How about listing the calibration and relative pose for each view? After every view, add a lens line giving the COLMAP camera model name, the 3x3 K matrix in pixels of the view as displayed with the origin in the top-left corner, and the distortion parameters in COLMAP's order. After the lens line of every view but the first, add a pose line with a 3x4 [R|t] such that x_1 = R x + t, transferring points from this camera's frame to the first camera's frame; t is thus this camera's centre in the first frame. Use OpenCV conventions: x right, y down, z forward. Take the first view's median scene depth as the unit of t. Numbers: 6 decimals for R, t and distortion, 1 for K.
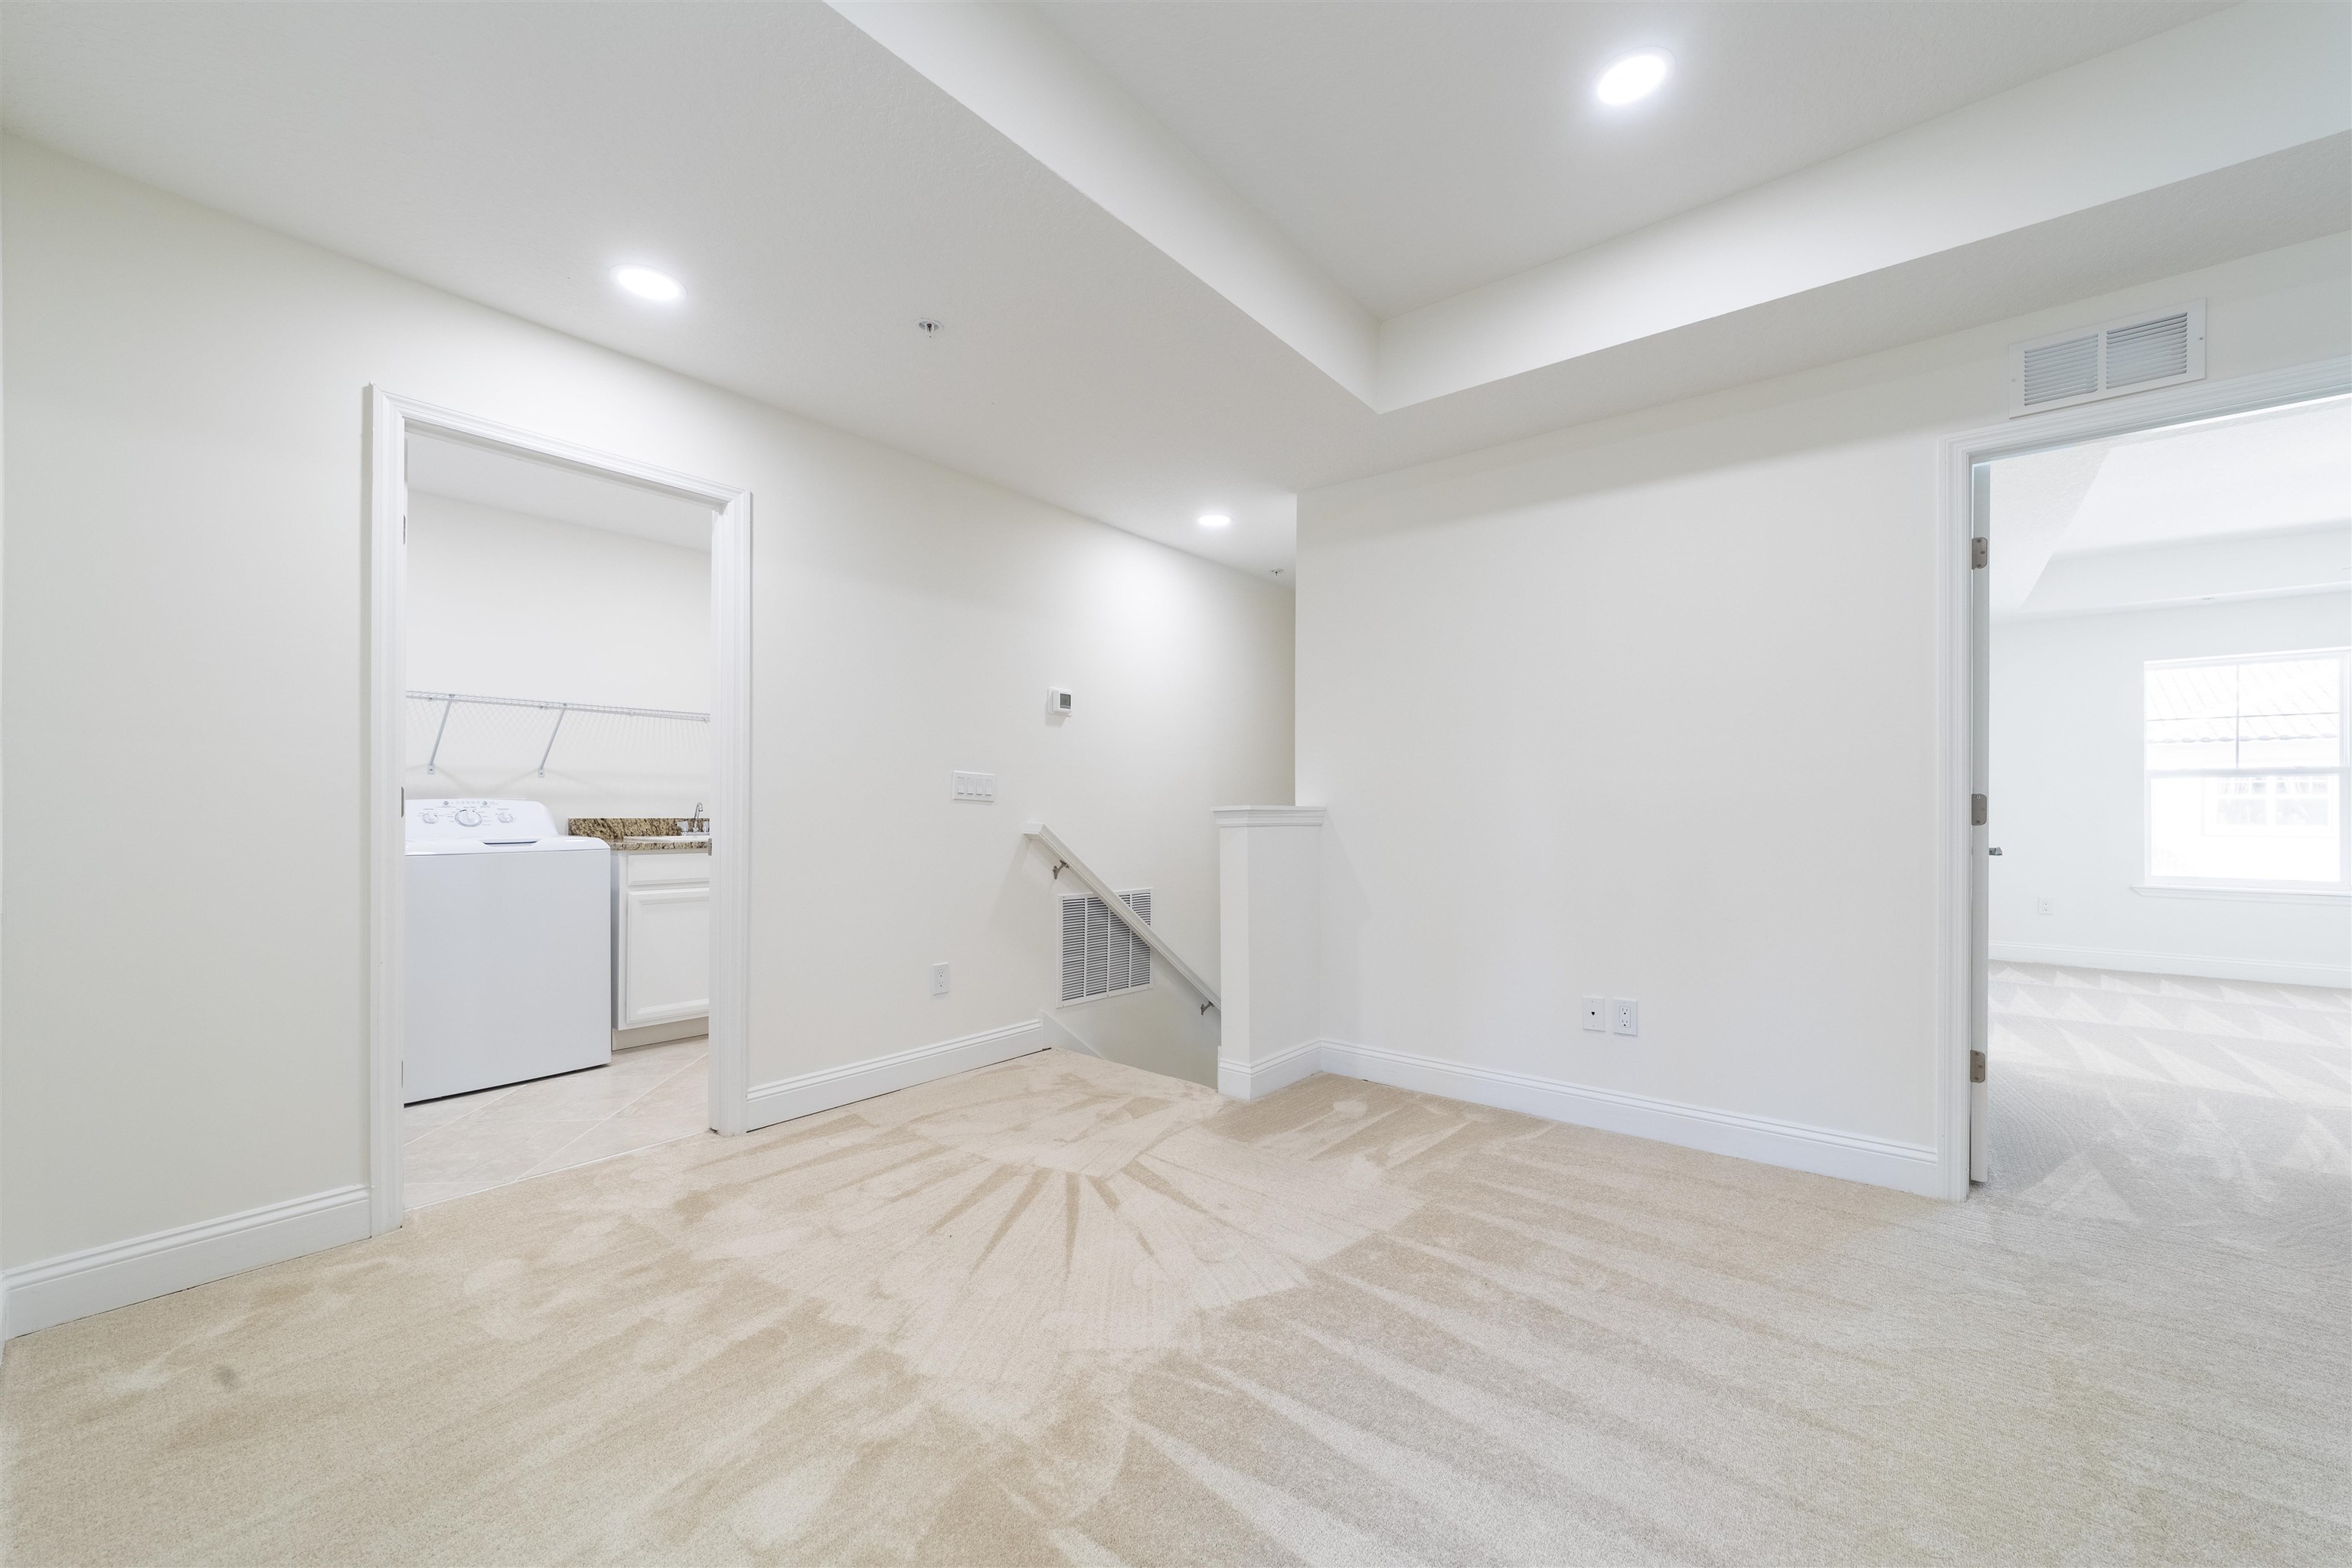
lens RADIAL K [[912.8, 0, 1167.8], [0, 912.8, 819.5], [0, 0, 1]] dist [-0.000009, 0.000379]
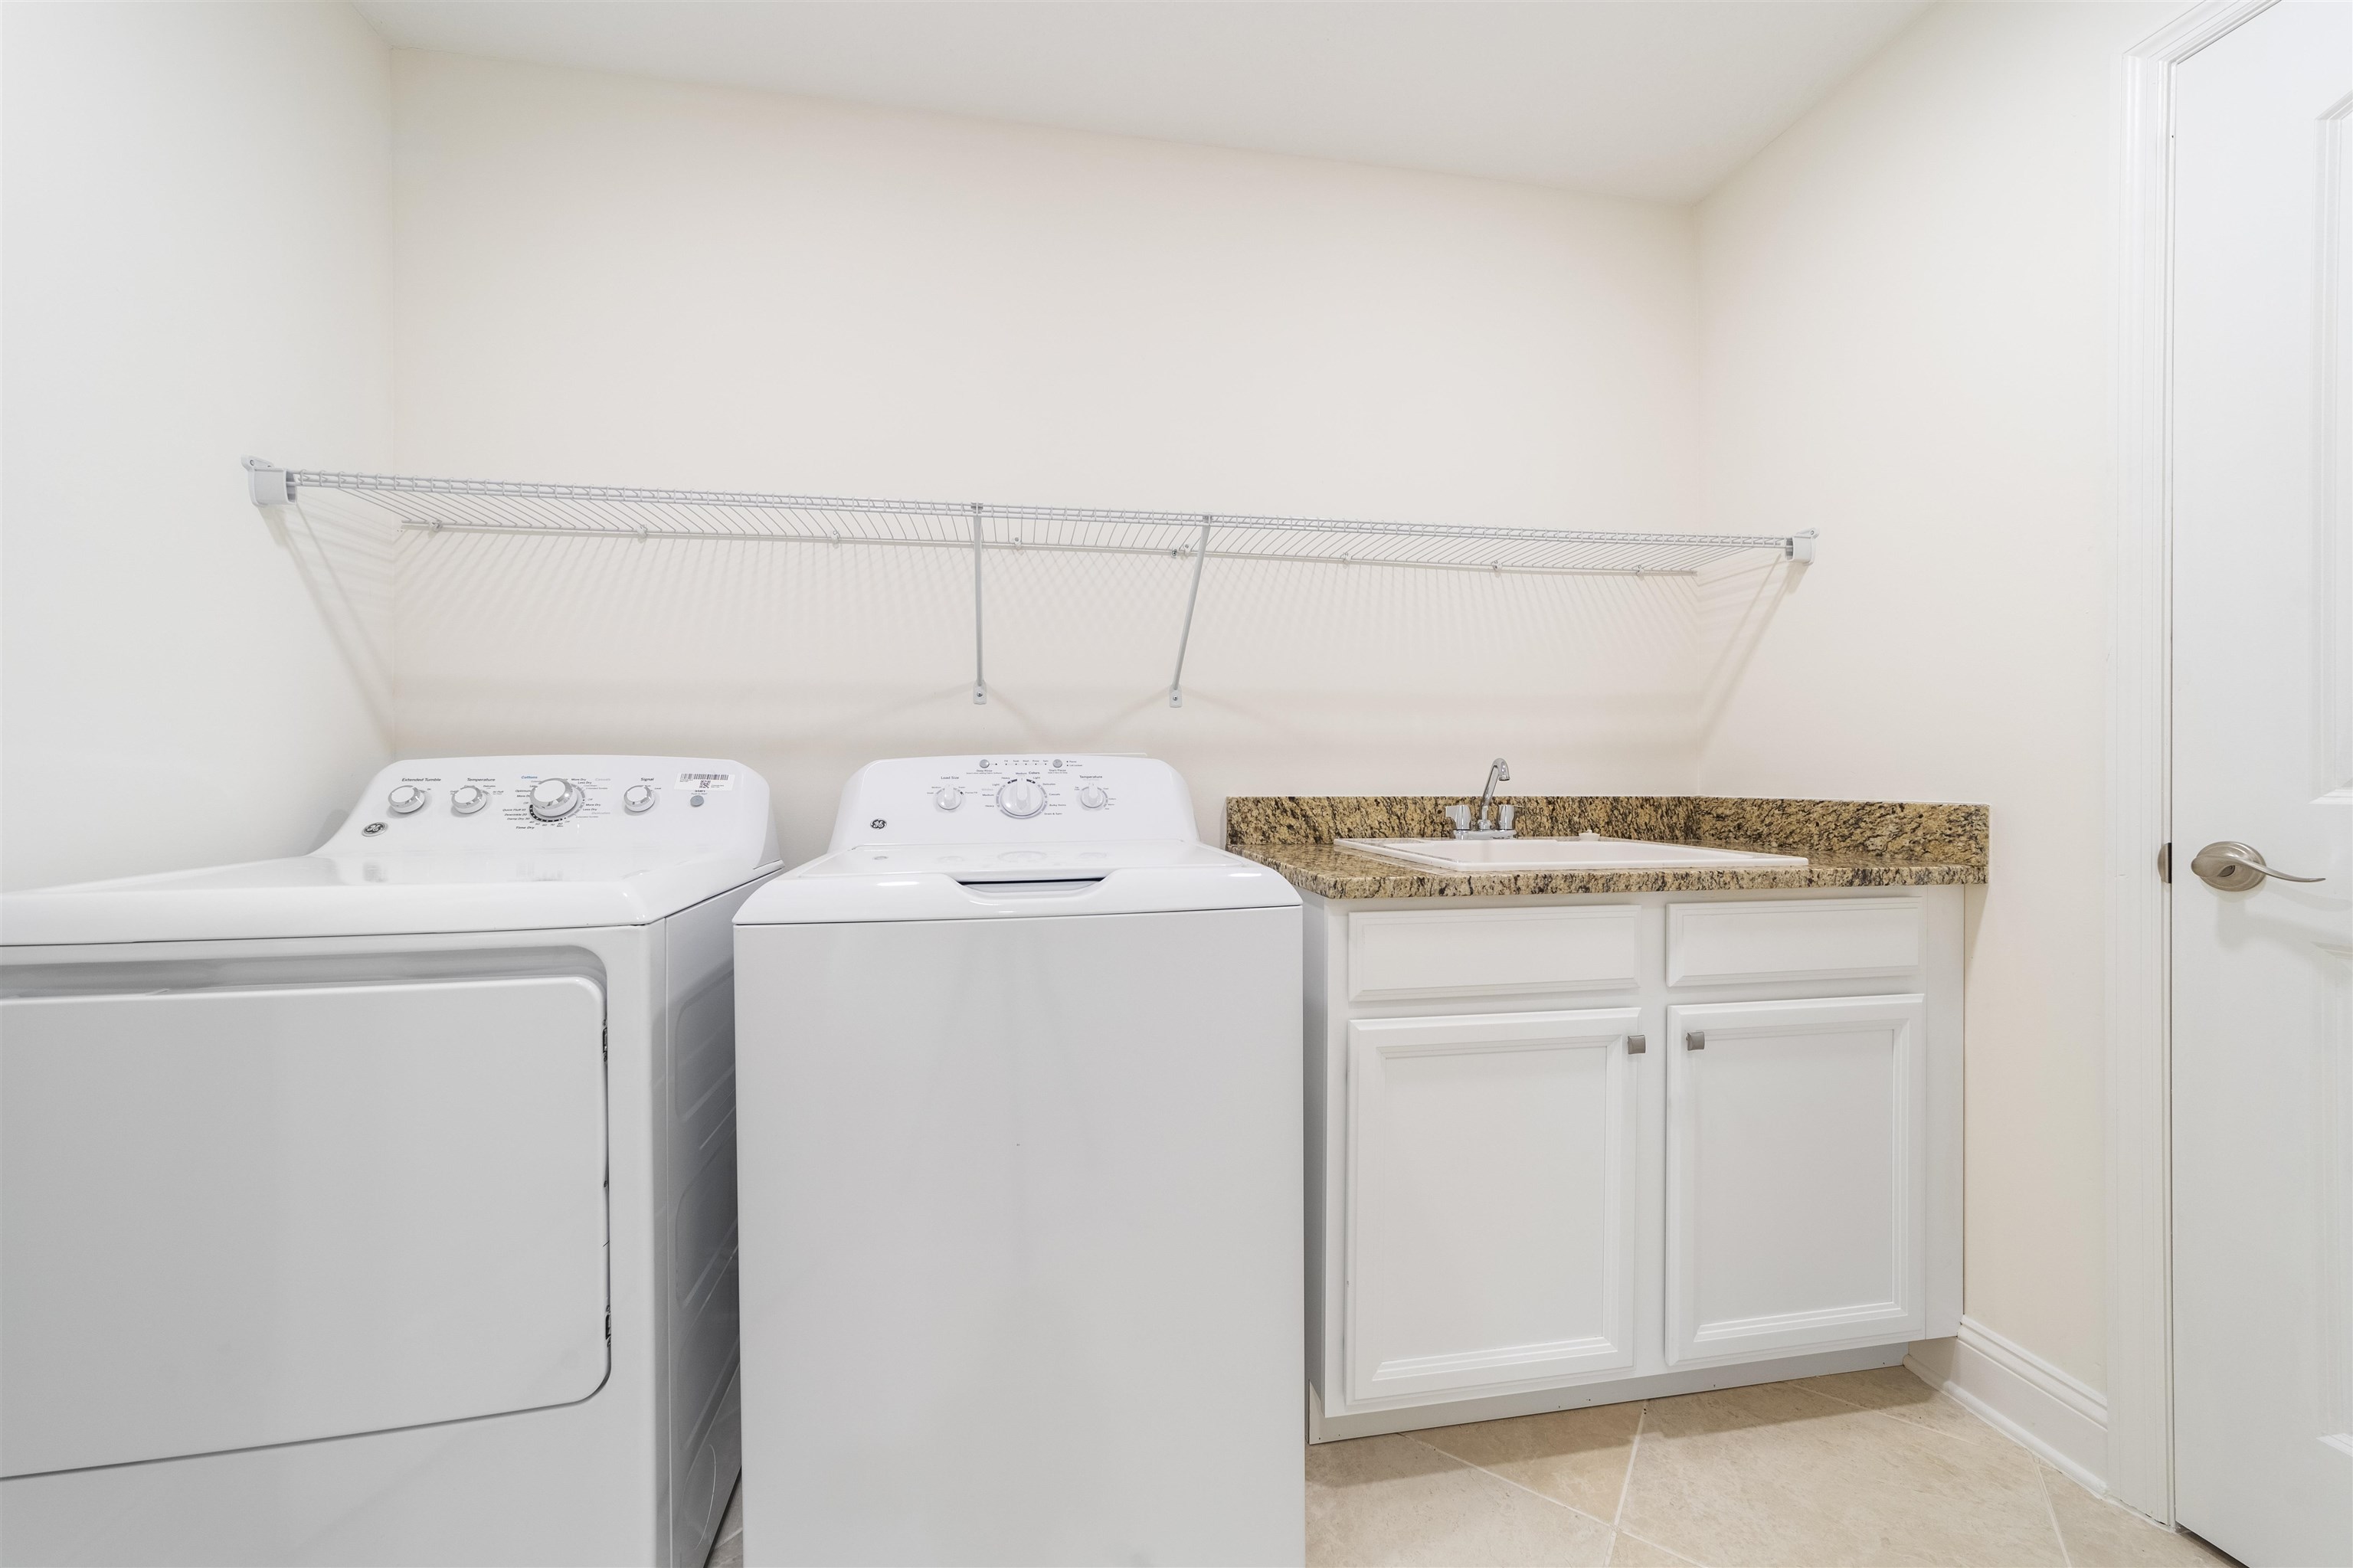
lens RADIAL K [[913.2, 0, 1171.4], [0, 913.2, 796.1], [0, 0, 1]] dist [-0.000009, 0.000379]
pose [[0.763219, 0.003067, -0.646133, -0.420674], [0.000938, 0.999982, 0.005855, -0.004980], [0.646139, -0.005074, 0.763203, 0.695420]]
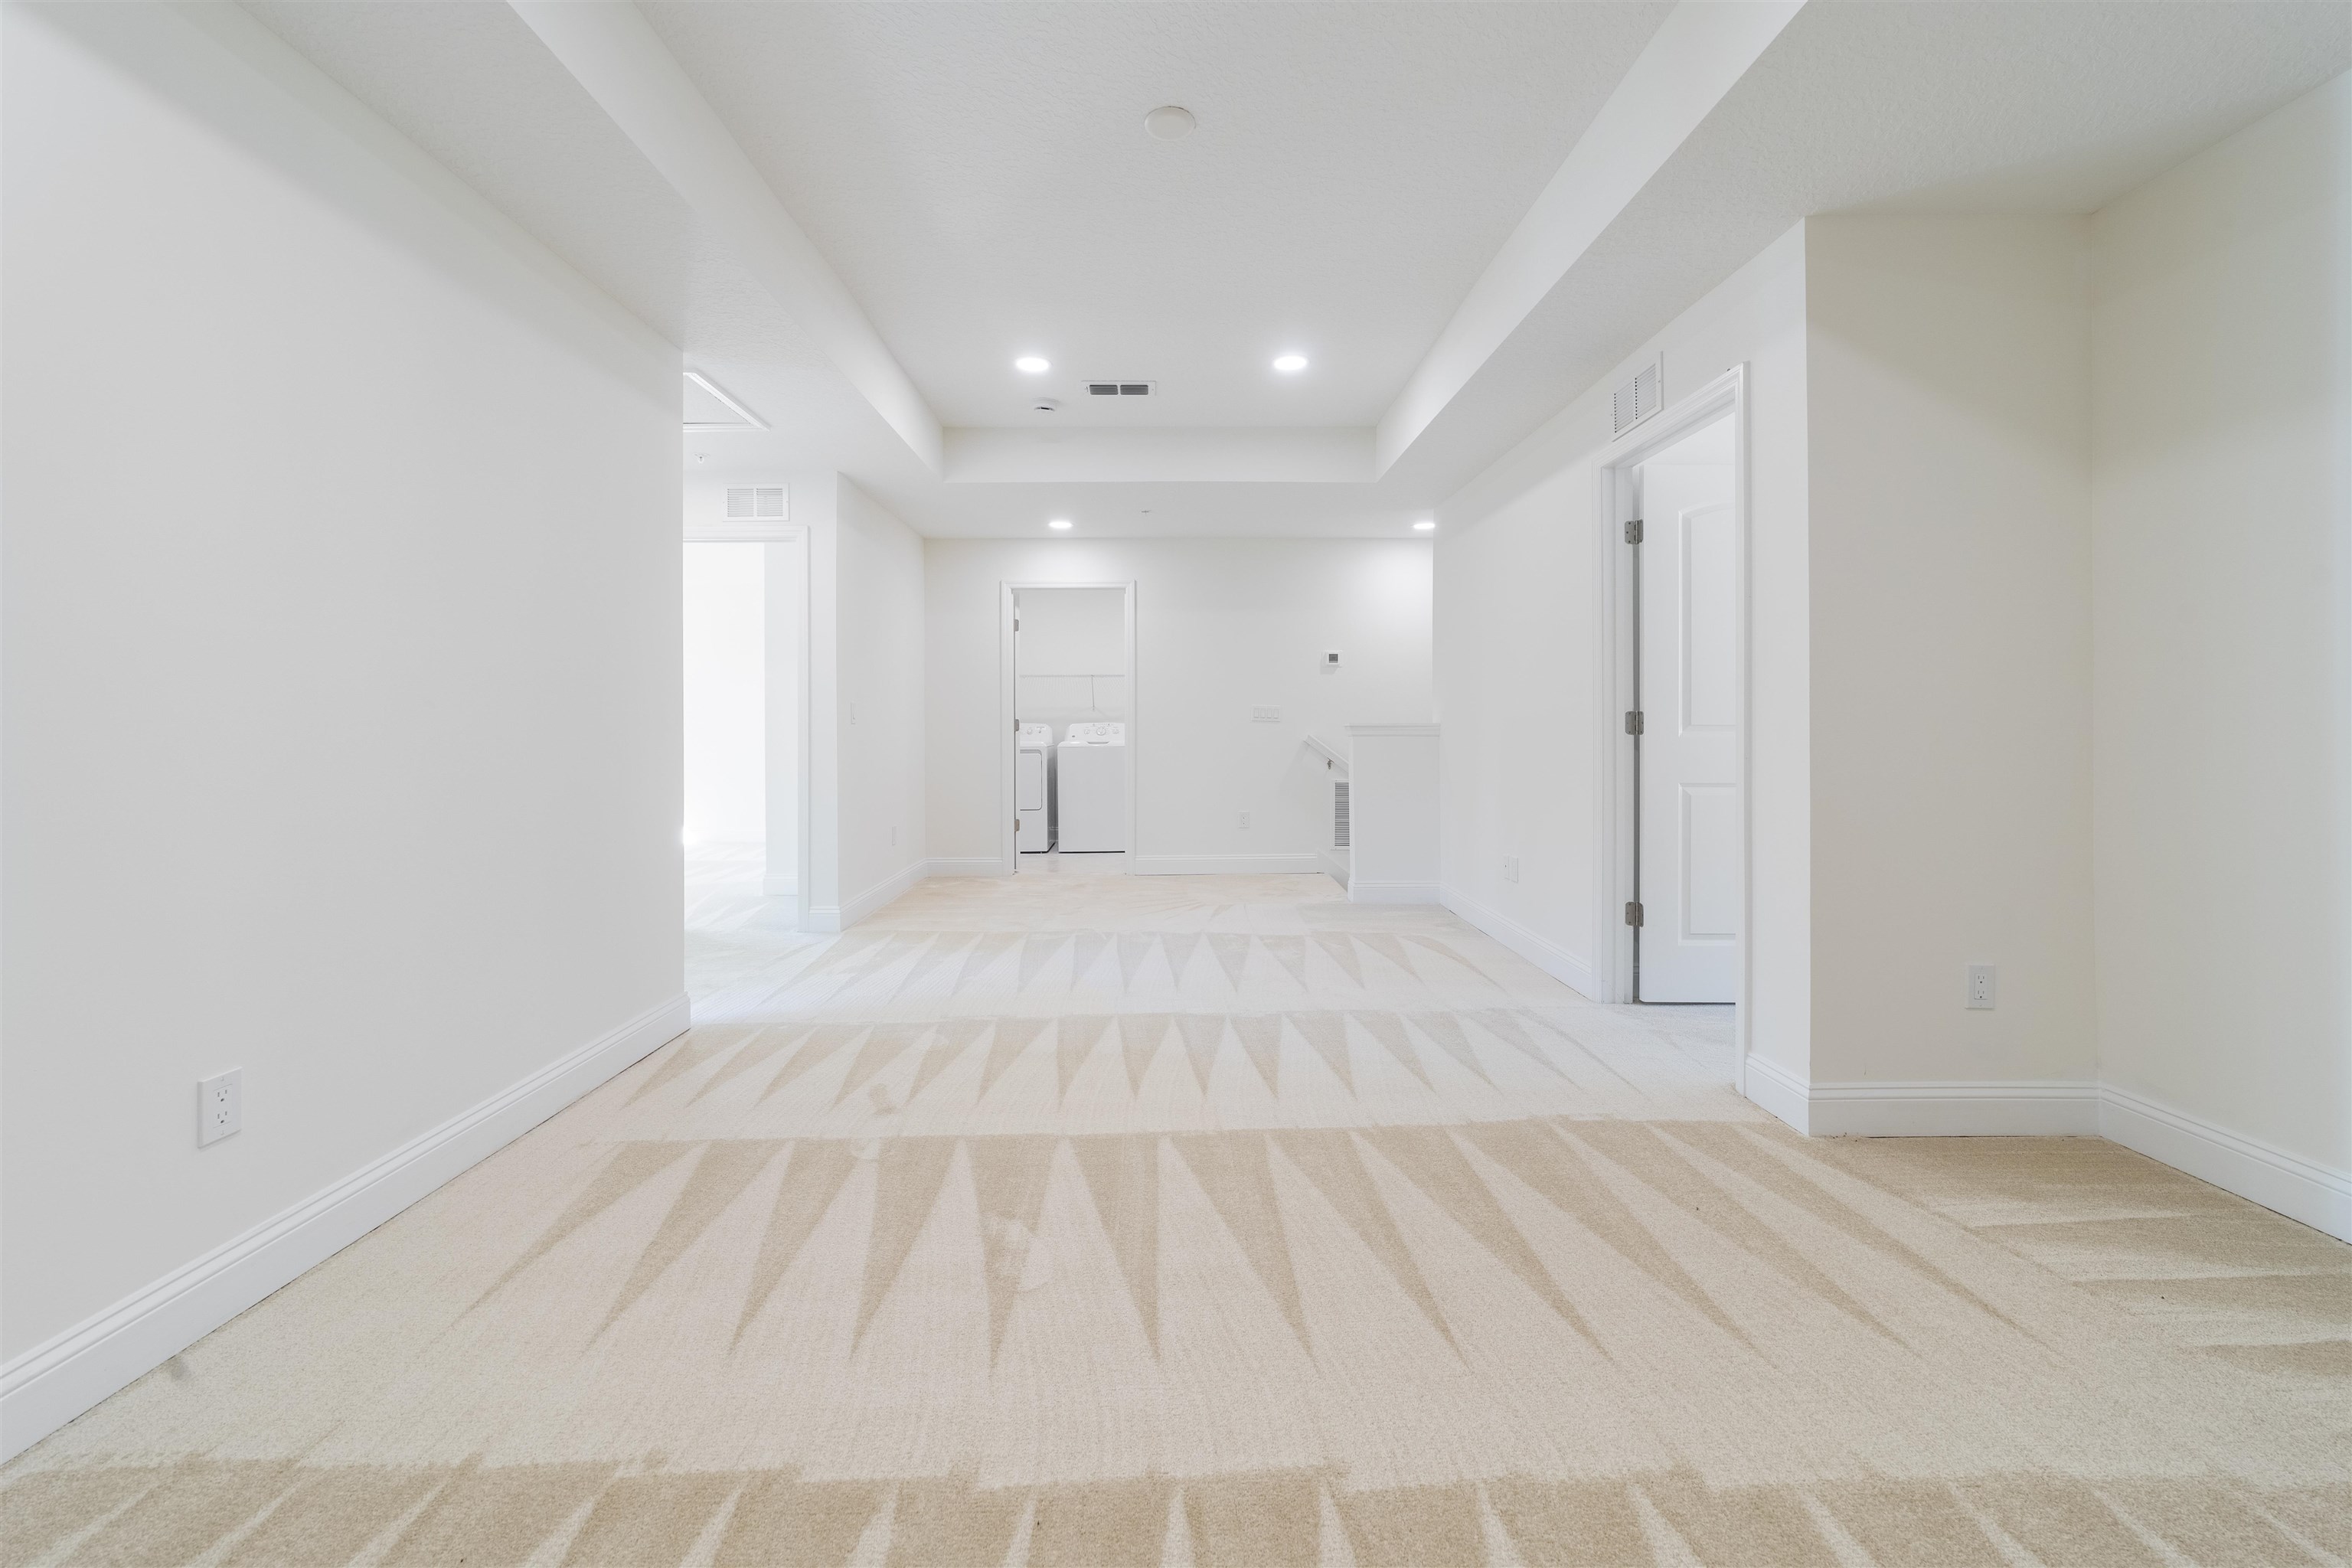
lens RADIAL K [[912.8, 0, 1170.9], [0, 912.8, 743.8], [0, 0, 1]] dist [-0.000009, 0.000379]
pose [[0.651075, 0.010454, -0.758942, 0.944001], [-0.003652, 0.999937, 0.010641, 0.004269], [0.759005, -0.004156, 0.651072, -0.267050]]
